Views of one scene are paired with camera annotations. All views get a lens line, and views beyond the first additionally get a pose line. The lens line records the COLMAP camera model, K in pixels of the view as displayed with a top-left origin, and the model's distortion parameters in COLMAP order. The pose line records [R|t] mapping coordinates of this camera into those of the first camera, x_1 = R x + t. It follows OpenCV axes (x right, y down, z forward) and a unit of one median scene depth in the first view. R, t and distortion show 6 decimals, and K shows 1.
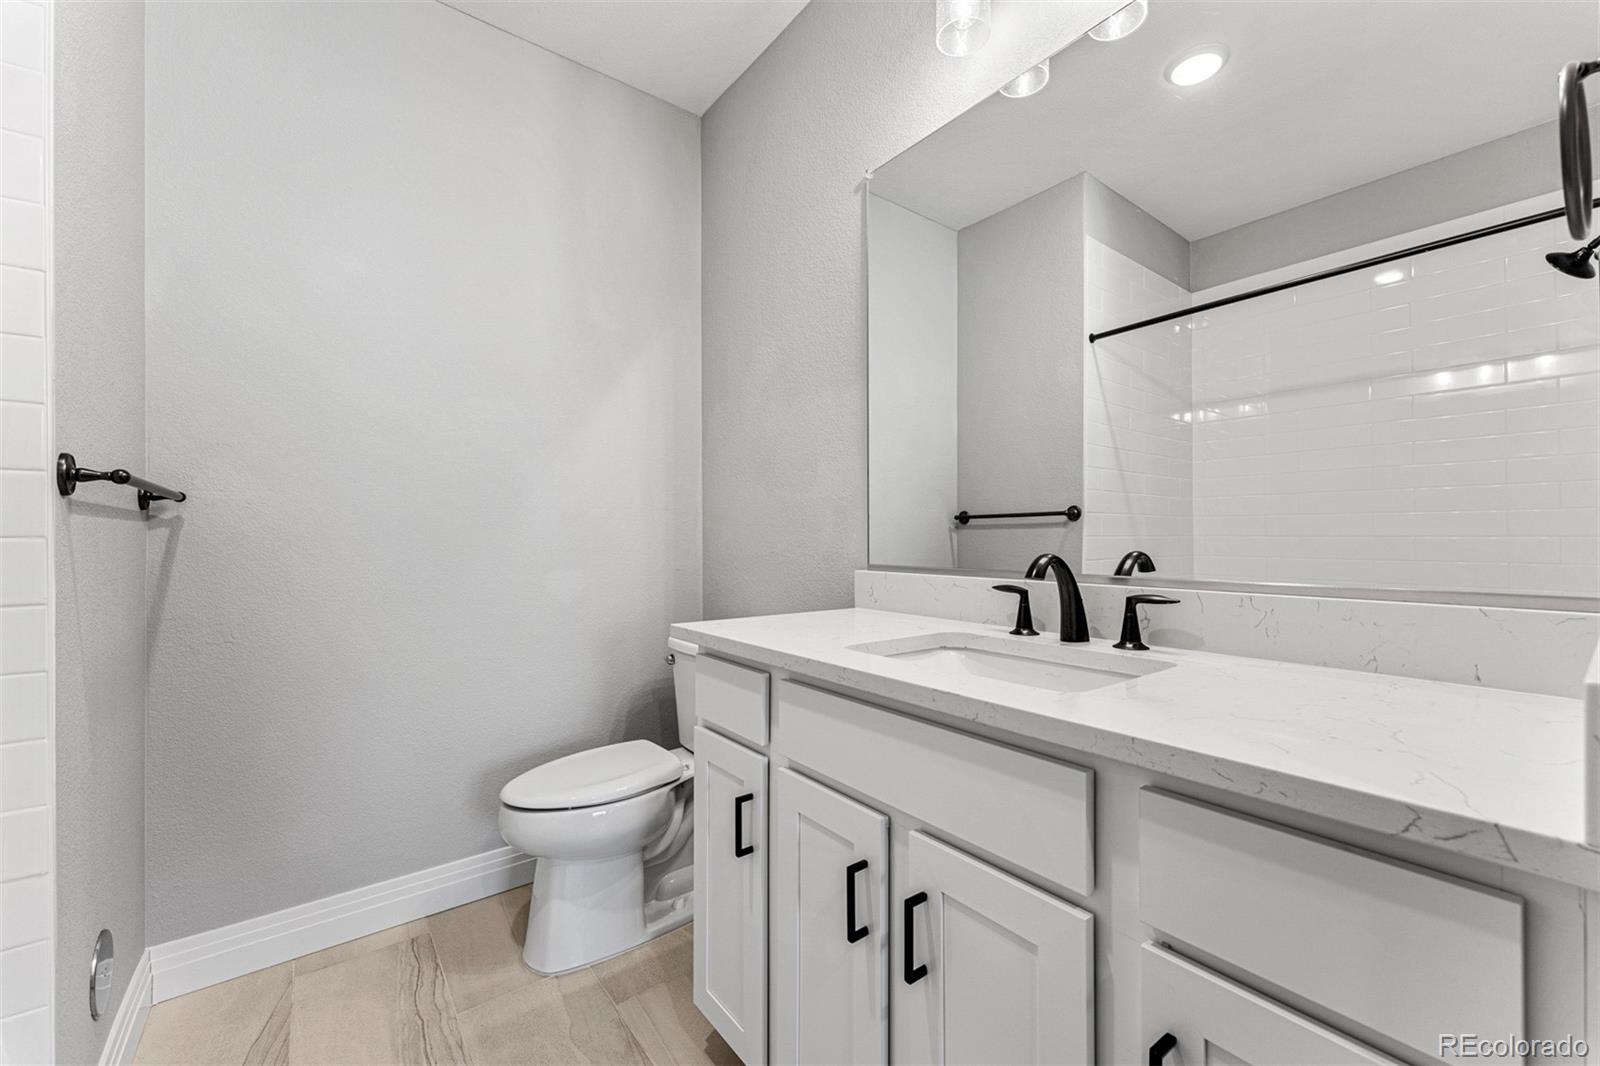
lens RADIAL K [[652.1, 0, 794.6], [0, 652.1, 526.3], [0, 0, 1]] dist [0.005306, -0.001389]
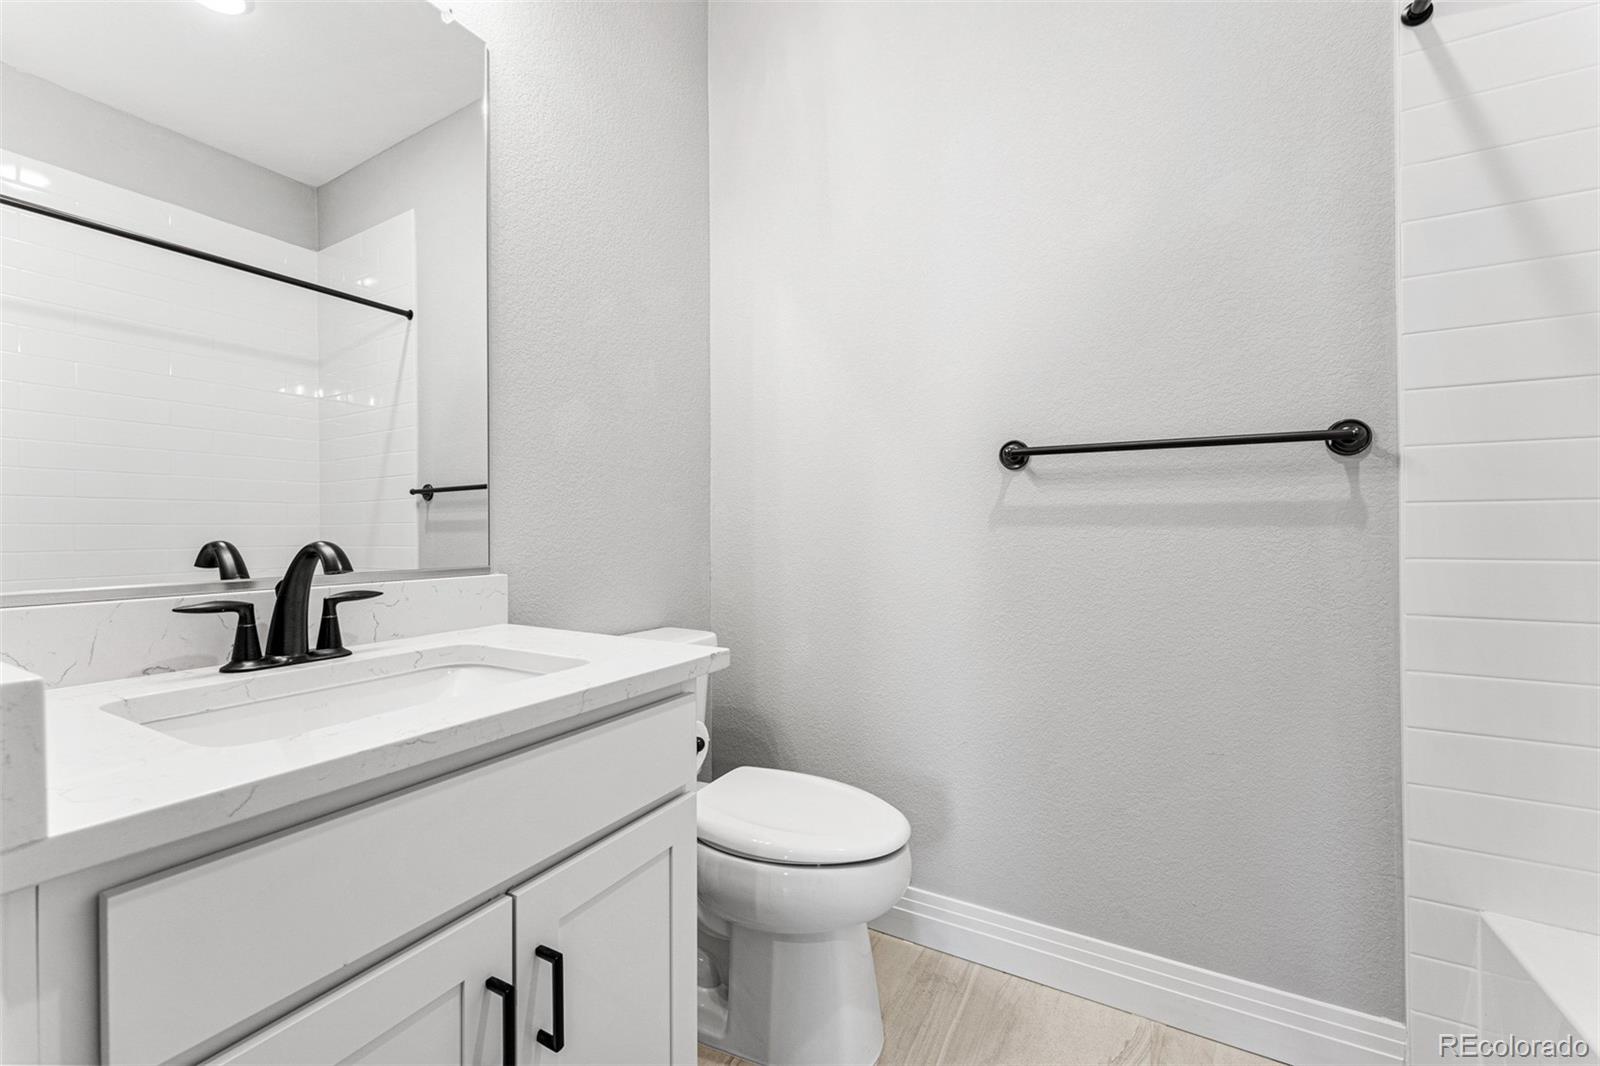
lens RADIAL K [[652.1, 0, 793.6], [0, 652.1, 533.9], [0, 0, 1]] dist [0.005306, -0.001389]
pose [[-0.358543, 0.003168, 0.933508, -0.498275], [0.006952, 0.999976, -0.000723, 0.031211], [-0.933487, 0.006230, -0.358557, 0.743294]]
